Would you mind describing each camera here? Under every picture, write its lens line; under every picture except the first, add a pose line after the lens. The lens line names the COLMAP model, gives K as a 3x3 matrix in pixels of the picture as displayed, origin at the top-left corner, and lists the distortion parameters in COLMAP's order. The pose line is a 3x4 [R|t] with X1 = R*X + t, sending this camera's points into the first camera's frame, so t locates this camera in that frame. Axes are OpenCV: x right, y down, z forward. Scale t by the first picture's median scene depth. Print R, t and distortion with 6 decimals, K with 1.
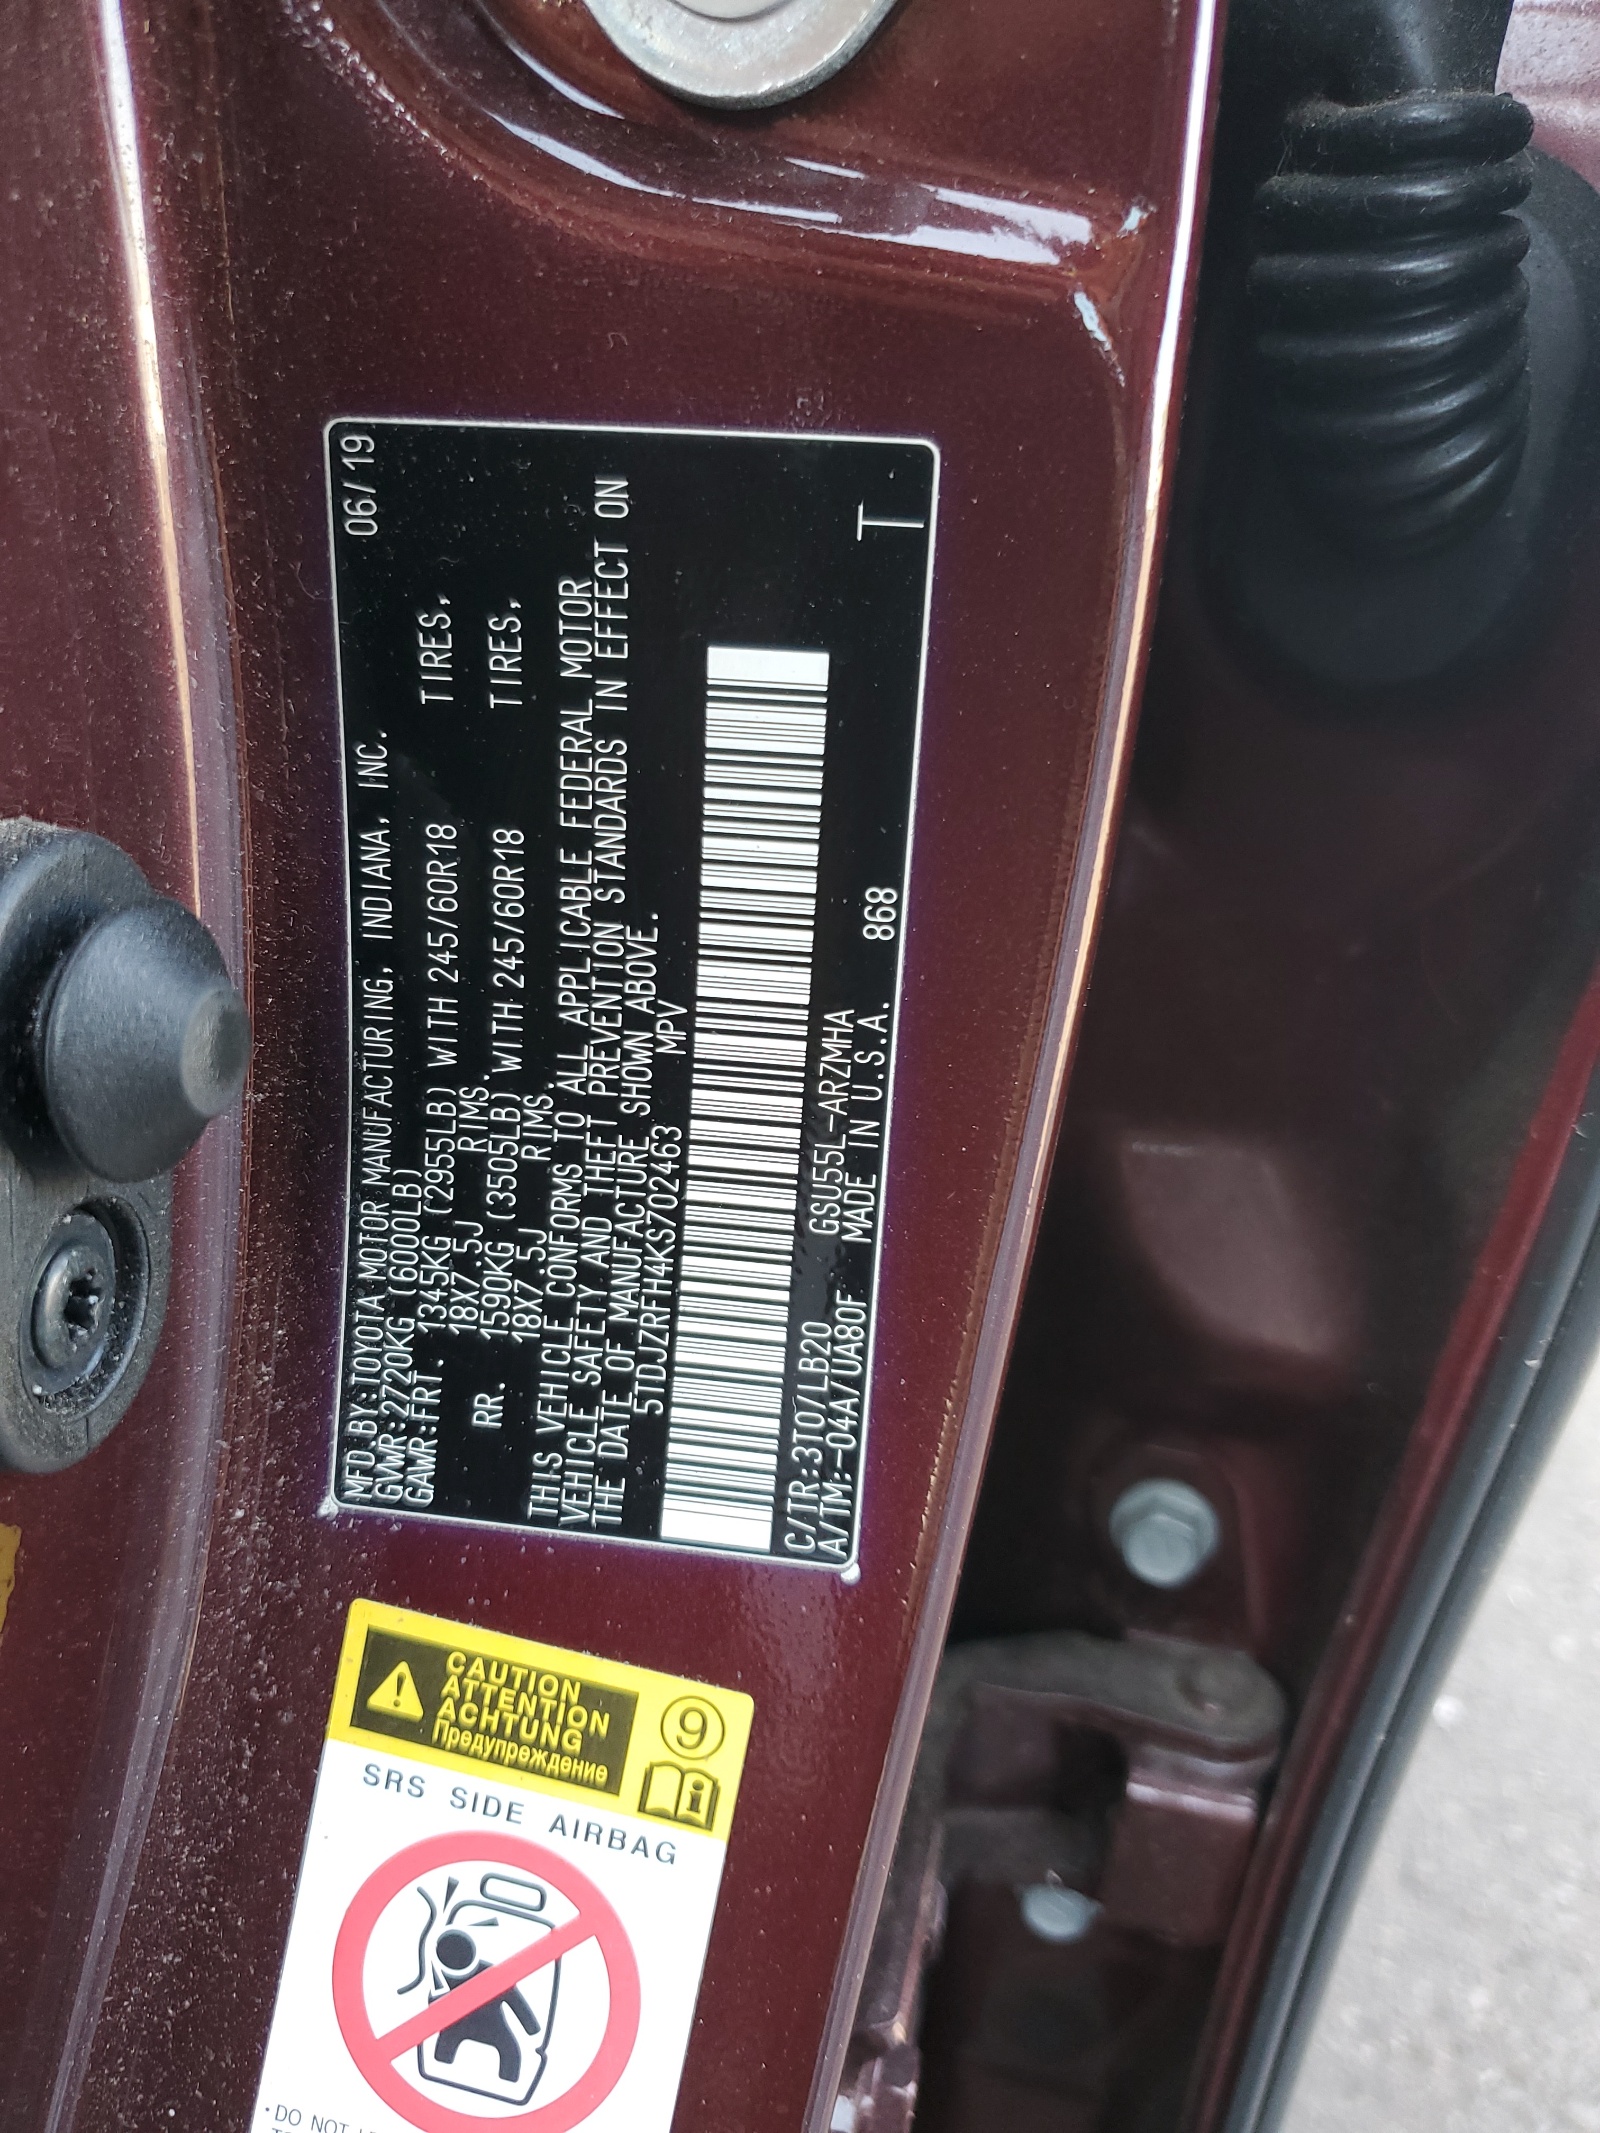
lens RADIAL K [[1635.9, 0, 800.0], [0, 1635.9, 1066.5], [0, 0, 1]] dist [-0.006582, -0.002698]
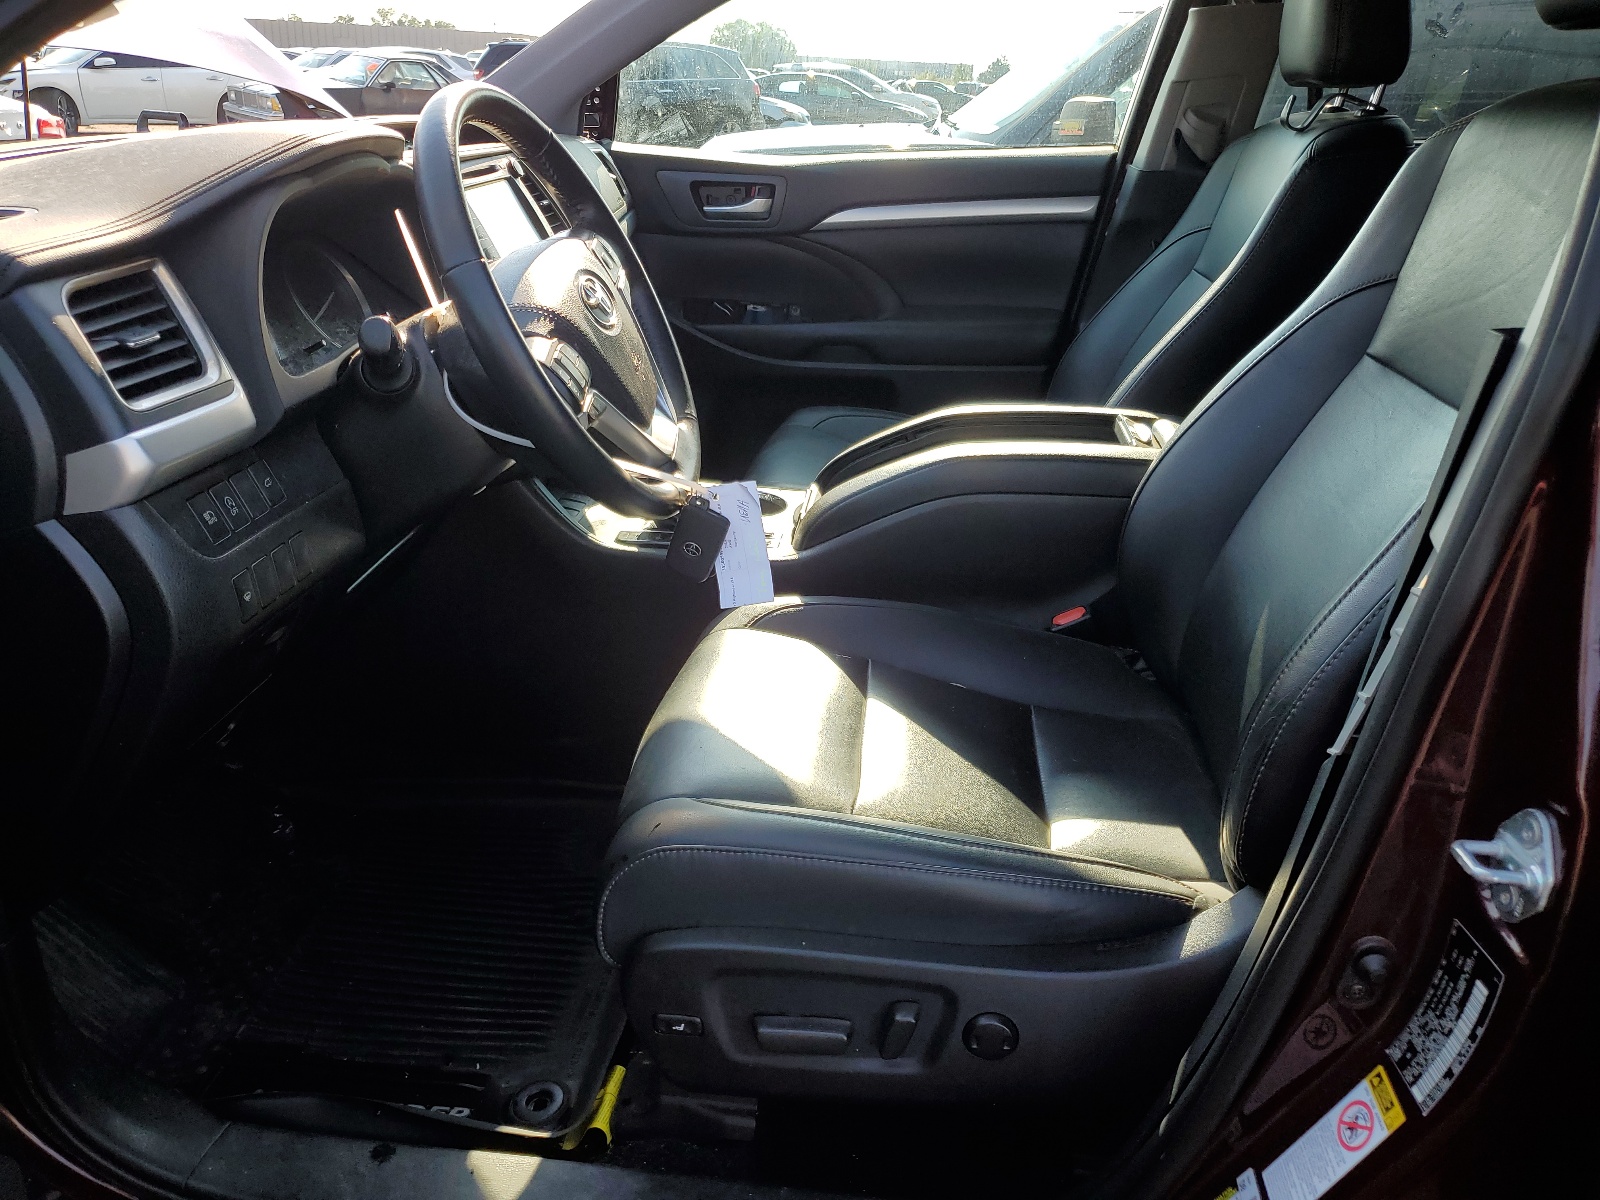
lens RADIAL K [[1201.0, 0, 800.0], [0, 1201.0, 600.0], [0, 0, 1]] dist [0.001848, 0.001485]
pose [[0.103023, 0.326050, -0.939722, 3.347412], [-0.451075, 0.857334, 0.248012, -1.384011], [0.886520, 0.398335, 0.235398, -2.856983]]
